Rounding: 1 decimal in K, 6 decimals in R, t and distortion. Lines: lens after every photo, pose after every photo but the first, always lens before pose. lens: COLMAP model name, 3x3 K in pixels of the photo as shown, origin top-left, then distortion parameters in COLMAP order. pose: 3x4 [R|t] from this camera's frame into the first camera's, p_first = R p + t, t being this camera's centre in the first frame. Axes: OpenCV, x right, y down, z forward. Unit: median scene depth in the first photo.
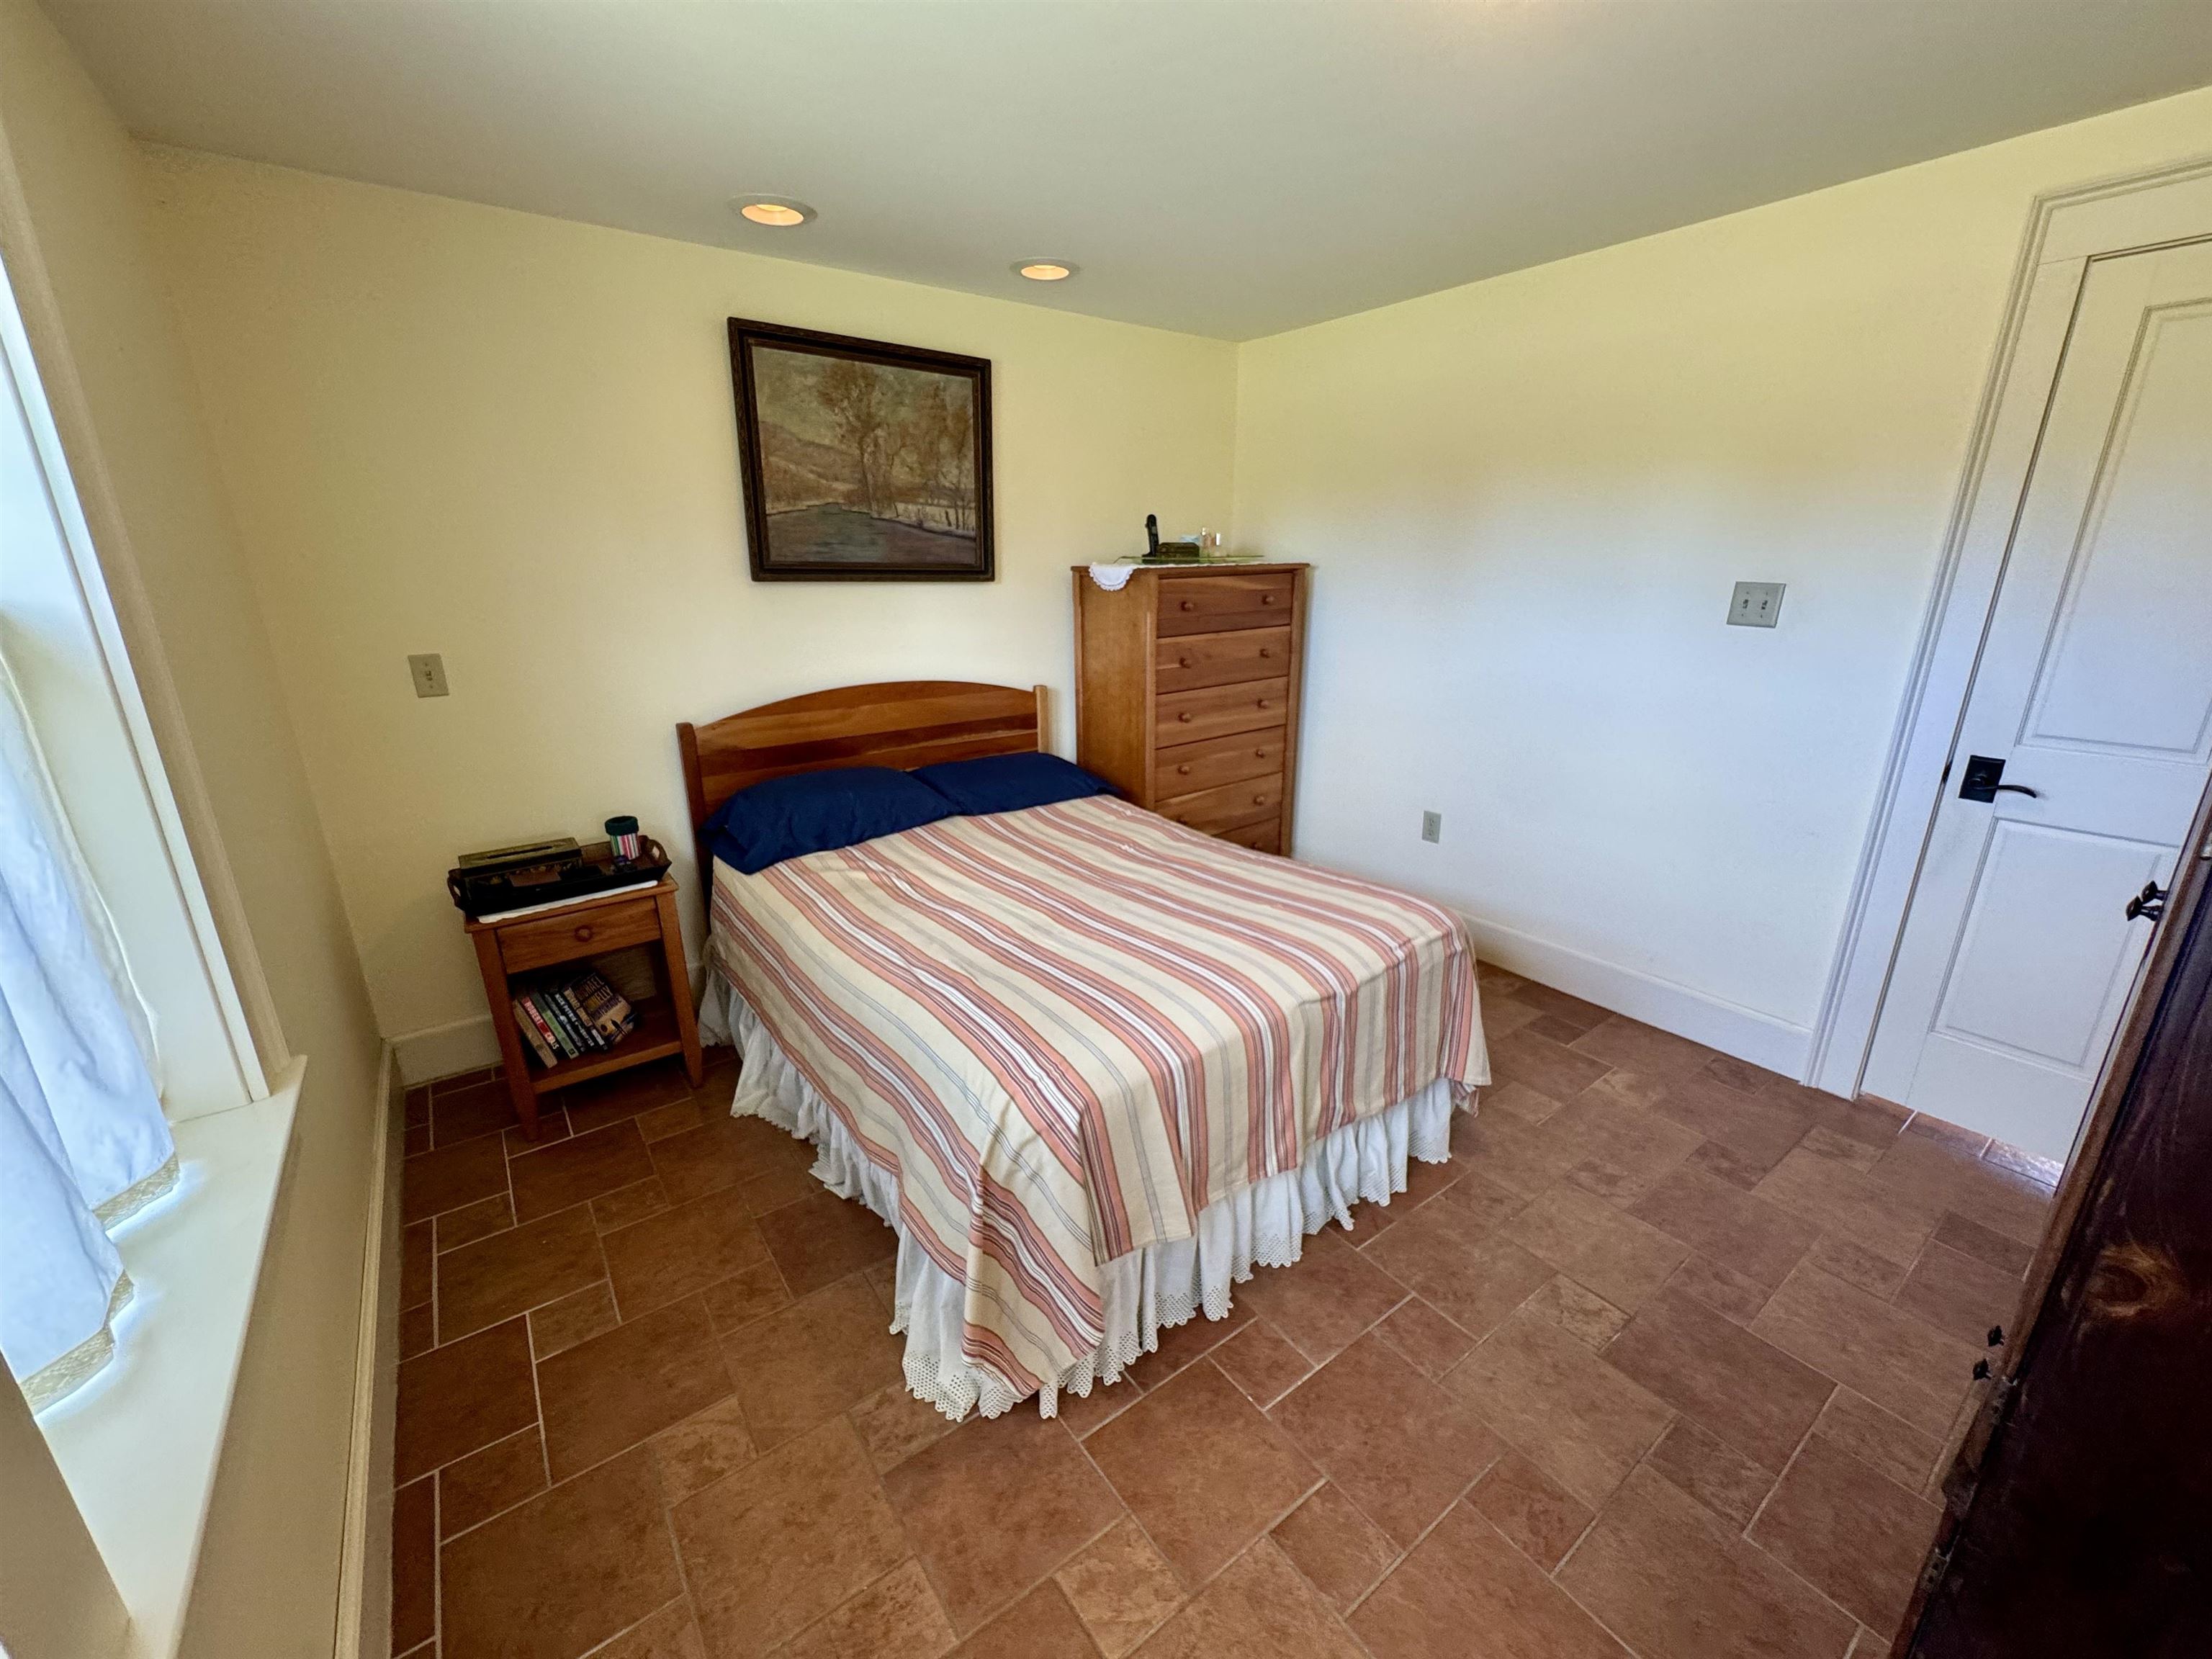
lens RADIAL K [[881.9, 0, 1107.7], [0, 881.9, 825.8], [0, 0, 1]] dist [0.000342, -0.001324]
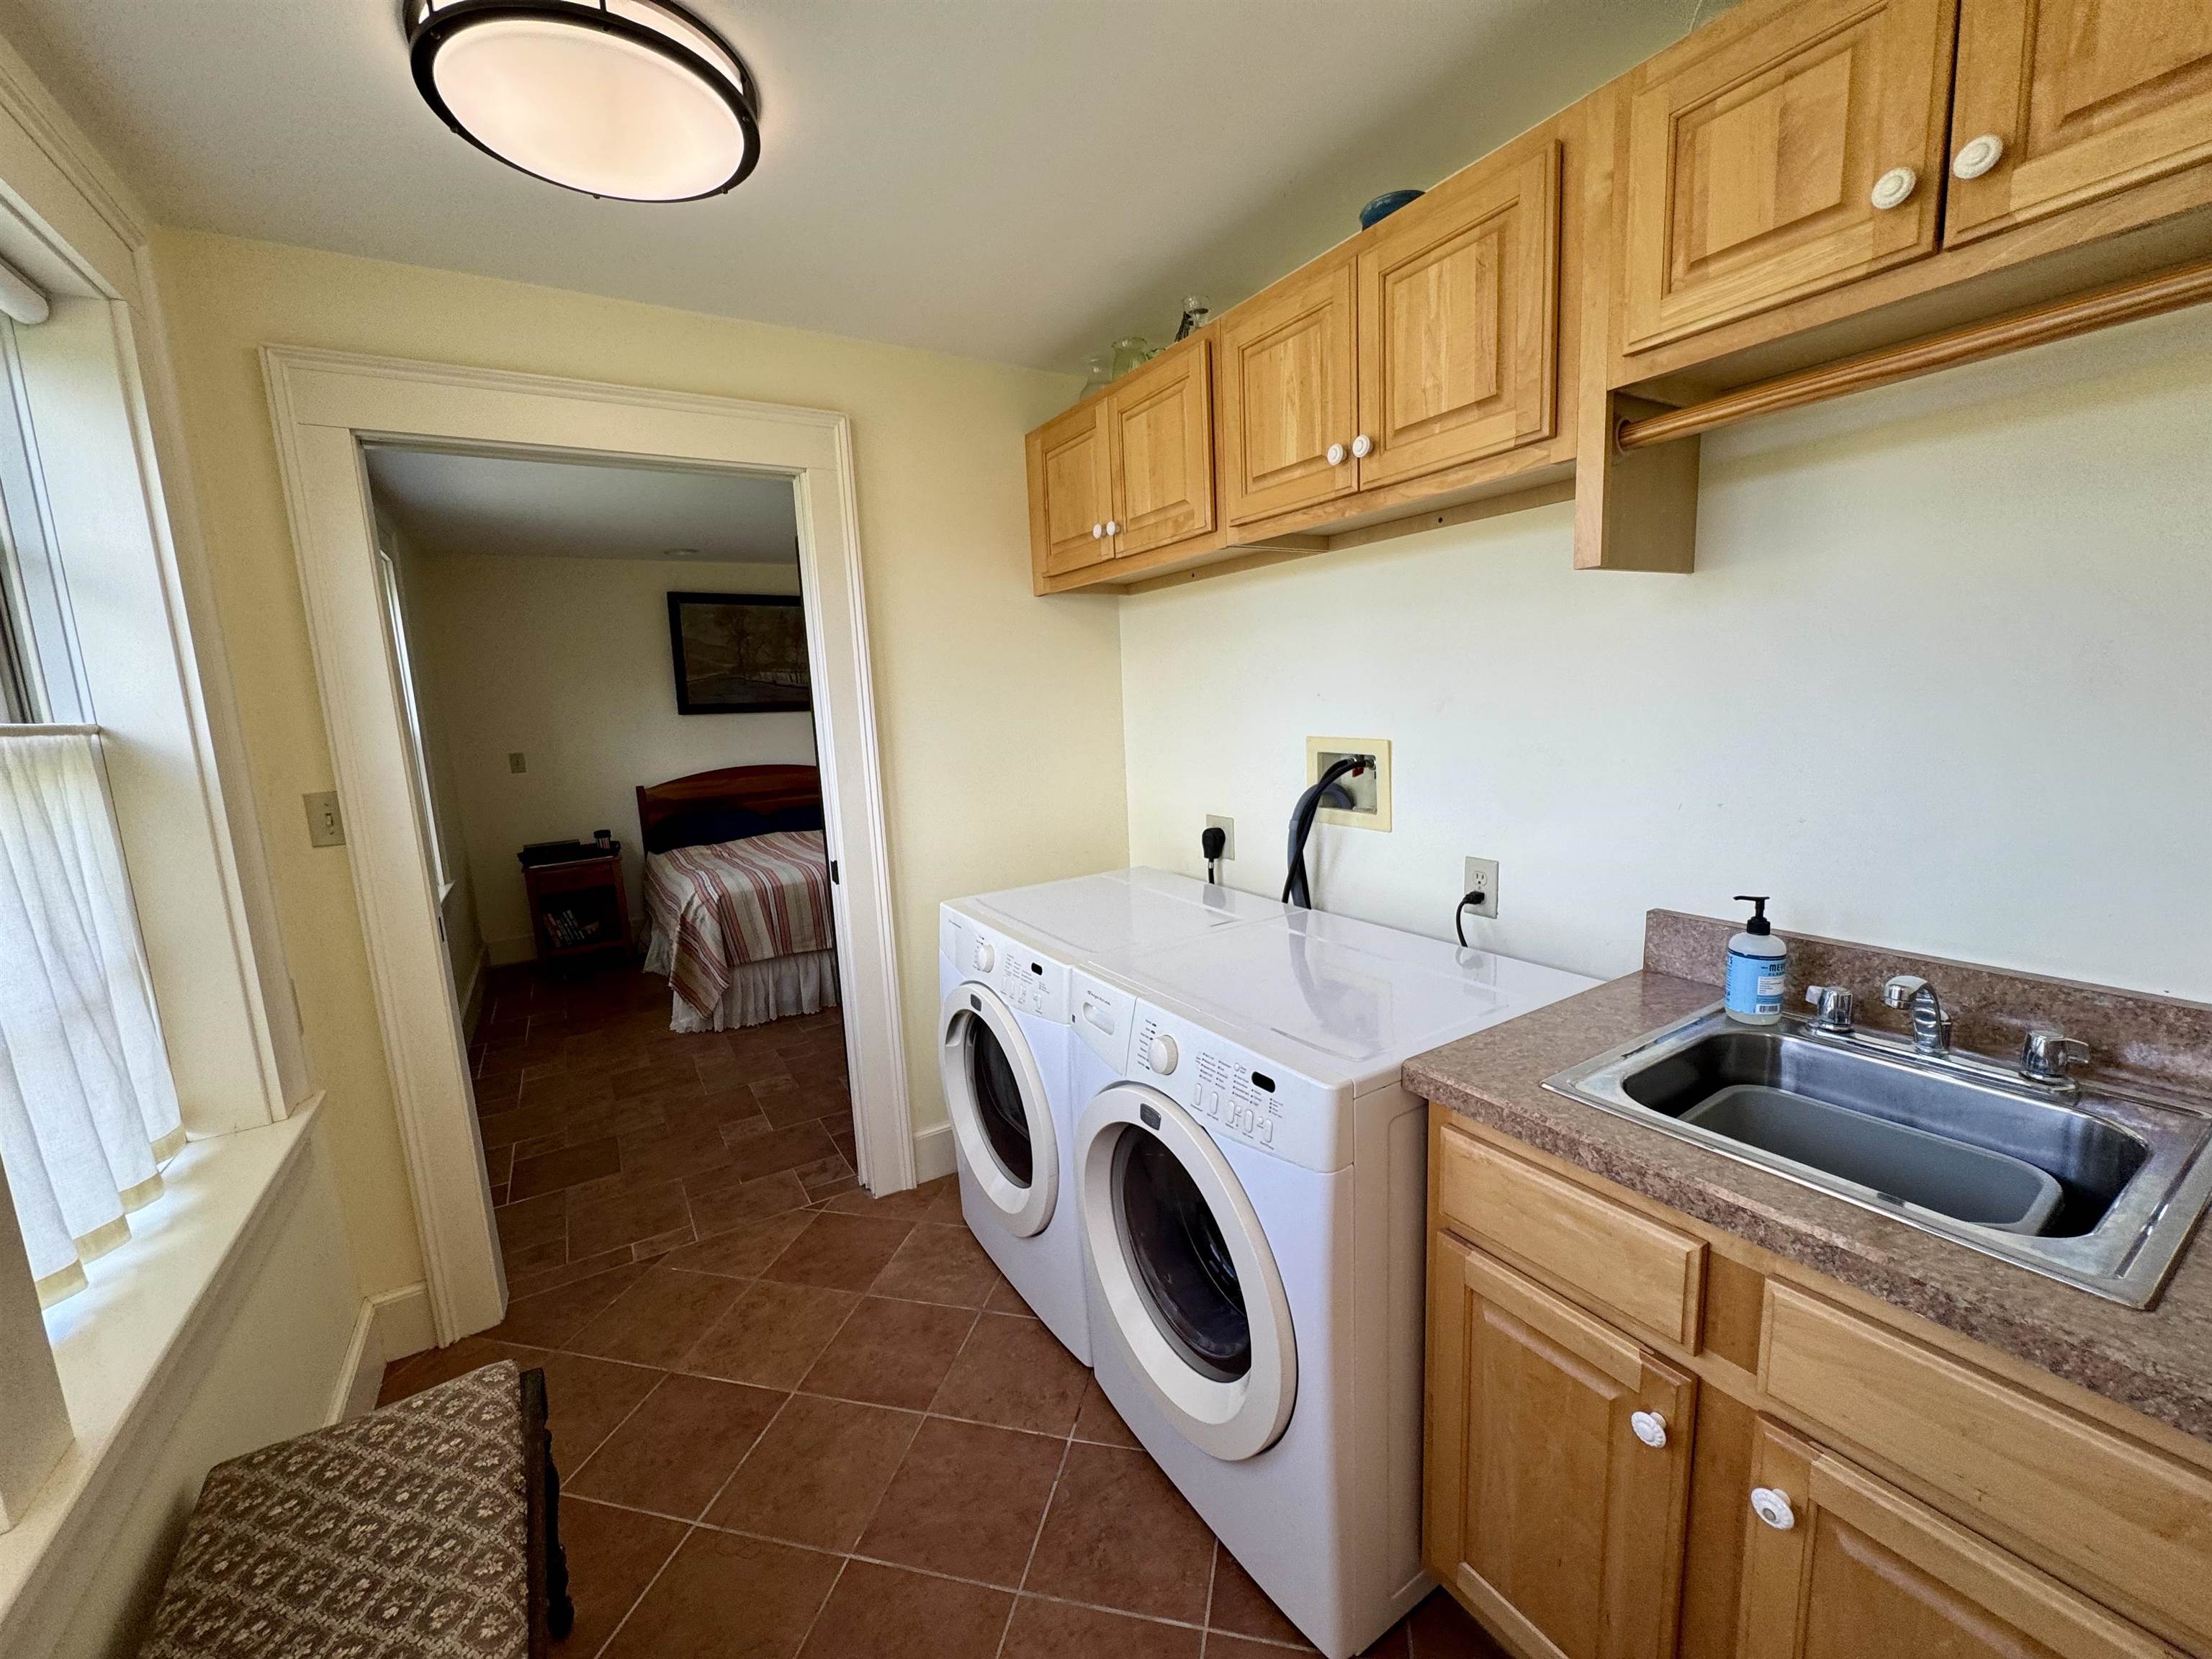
lens RADIAL K [[881.9, 0, 1108.6], [0, 881.9, 834.1], [0, 0, 1]] dist [0.000342, -0.001324]
pose [[0.995654, -0.024902, -0.089736, 0.793553], [0.012306, 0.990318, -0.138273, 0.297551], [0.092311, 0.136568, 0.986320, -0.894573]]
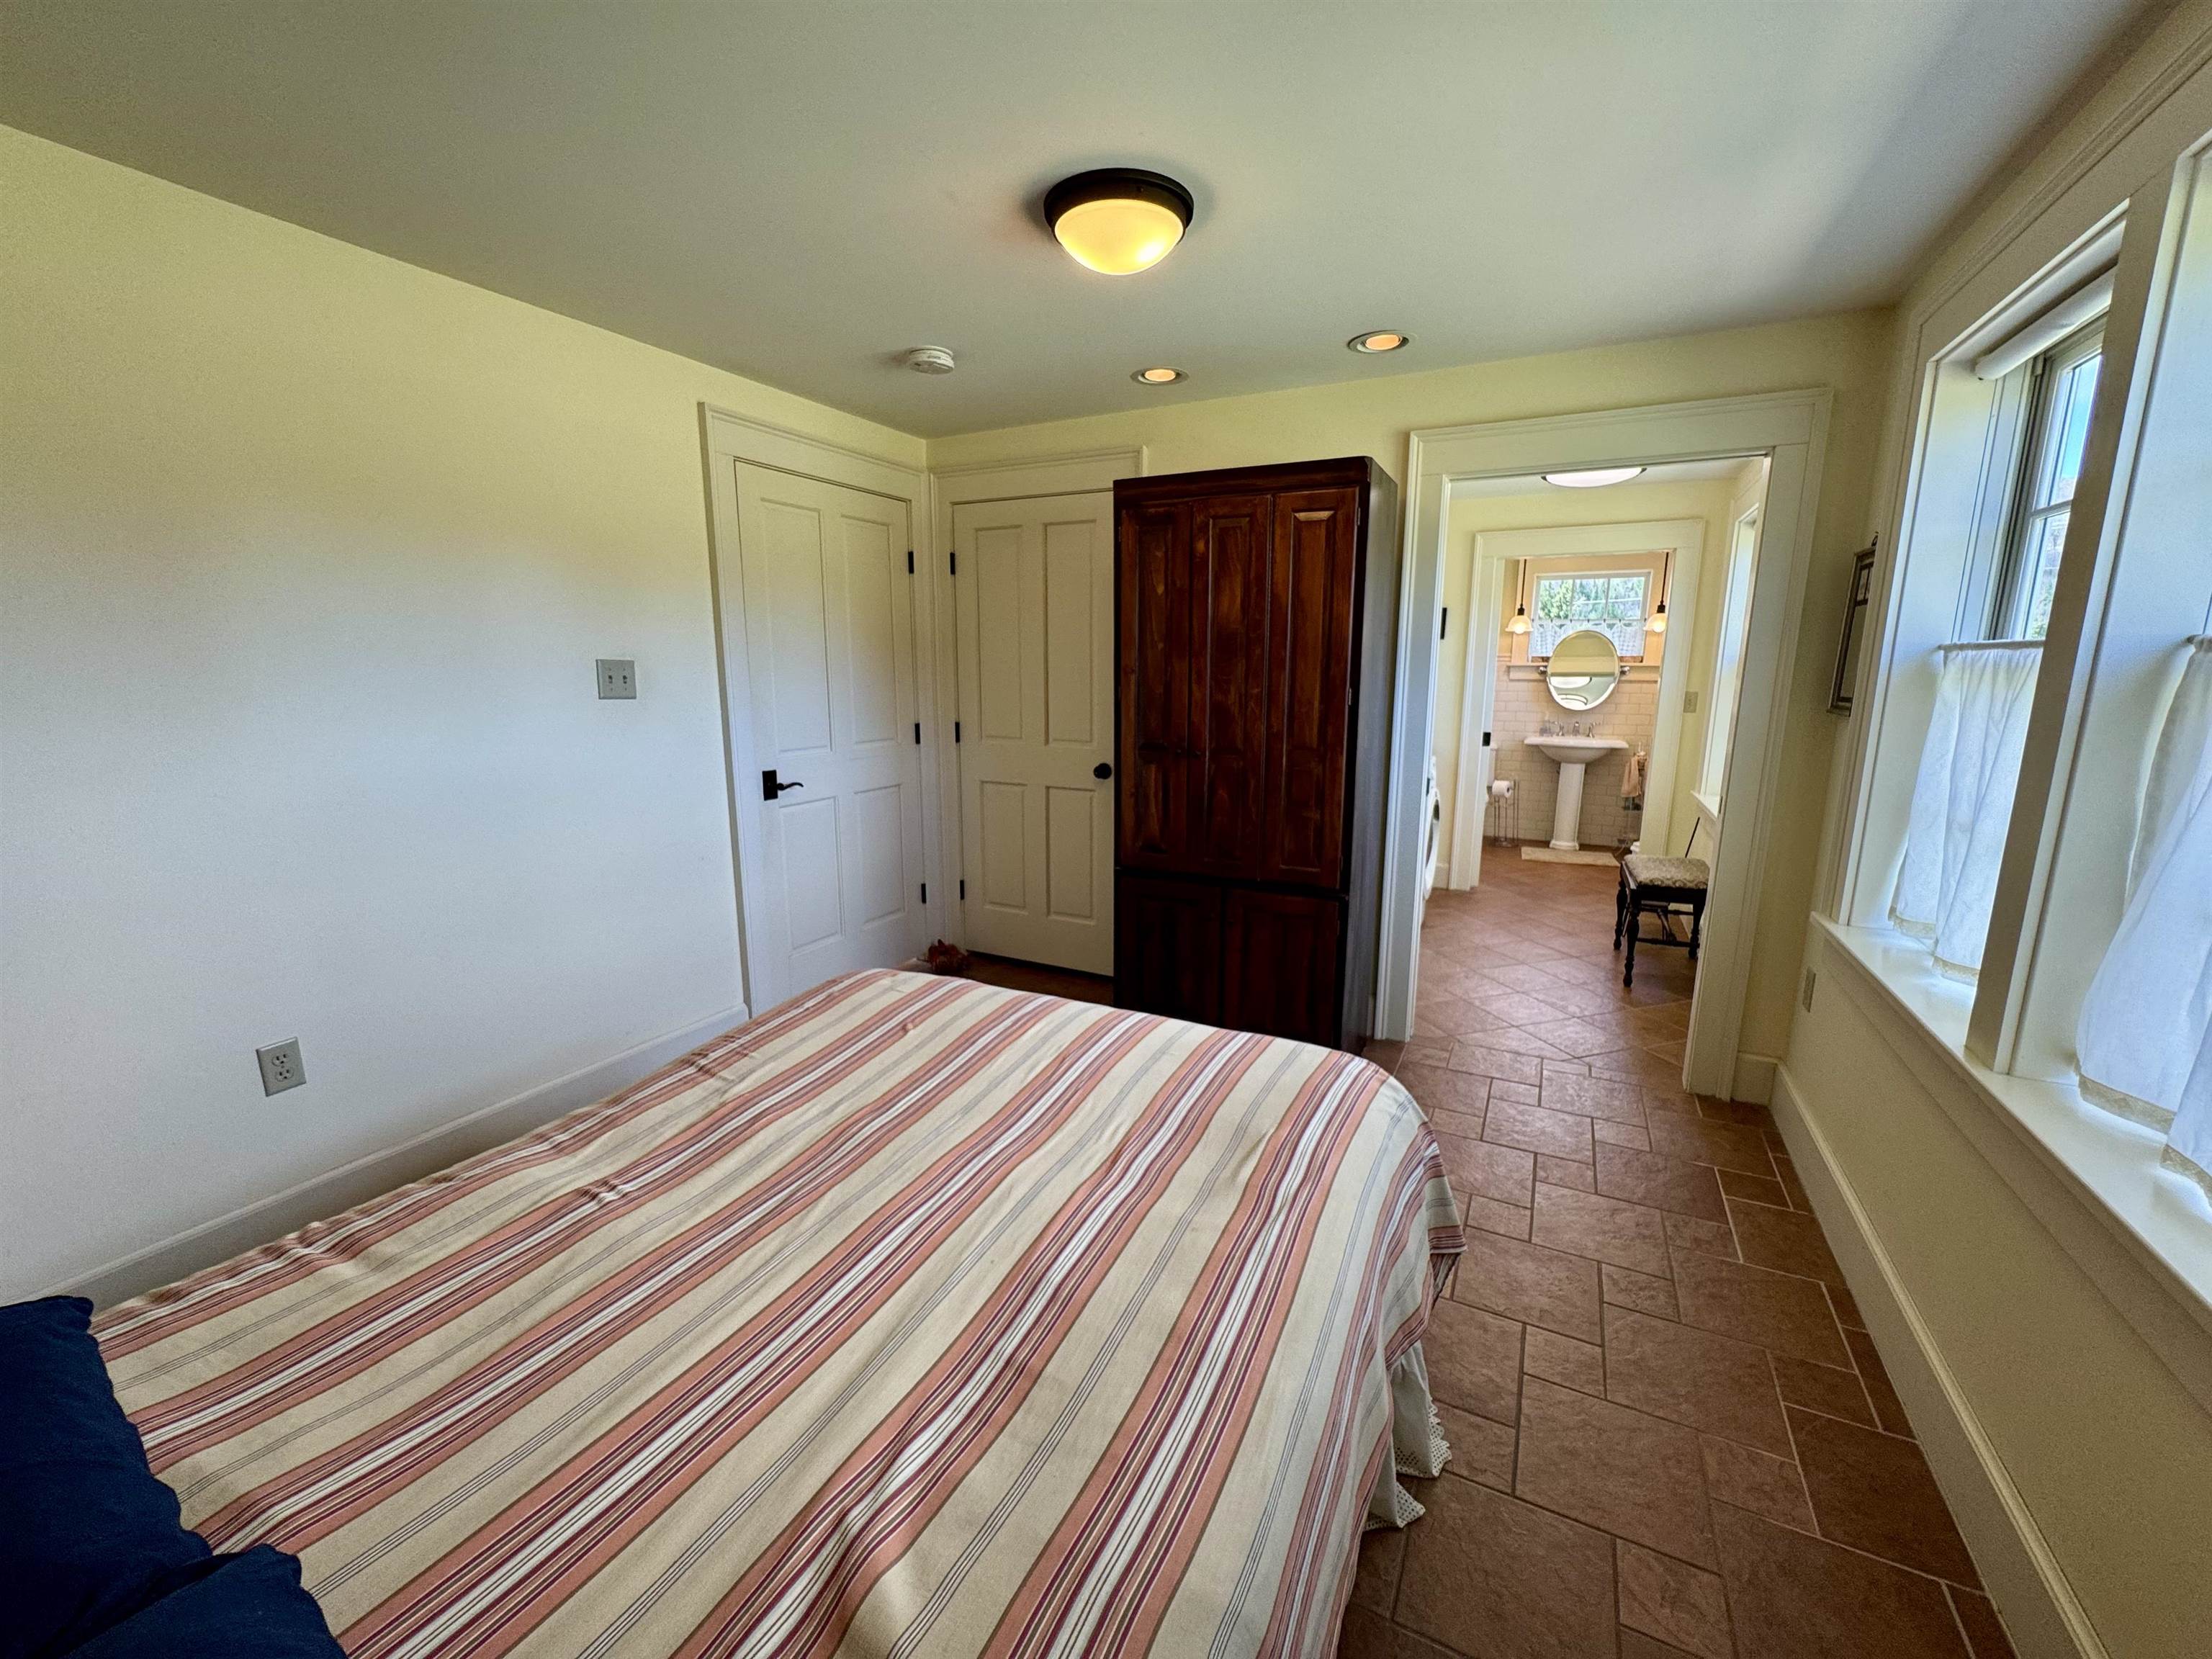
lens RADIAL K [[881.9, 0, 1105.2], [0, 881.9, 829.5], [0, 0, 1]] dist [0.000342, -0.001324]
pose [[-0.438160, -0.165025, 0.883619, -0.542314], [0.261049, 0.917278, 0.300758, -0.257142], [-0.860156, 0.362448, -0.358835, 0.960741]]
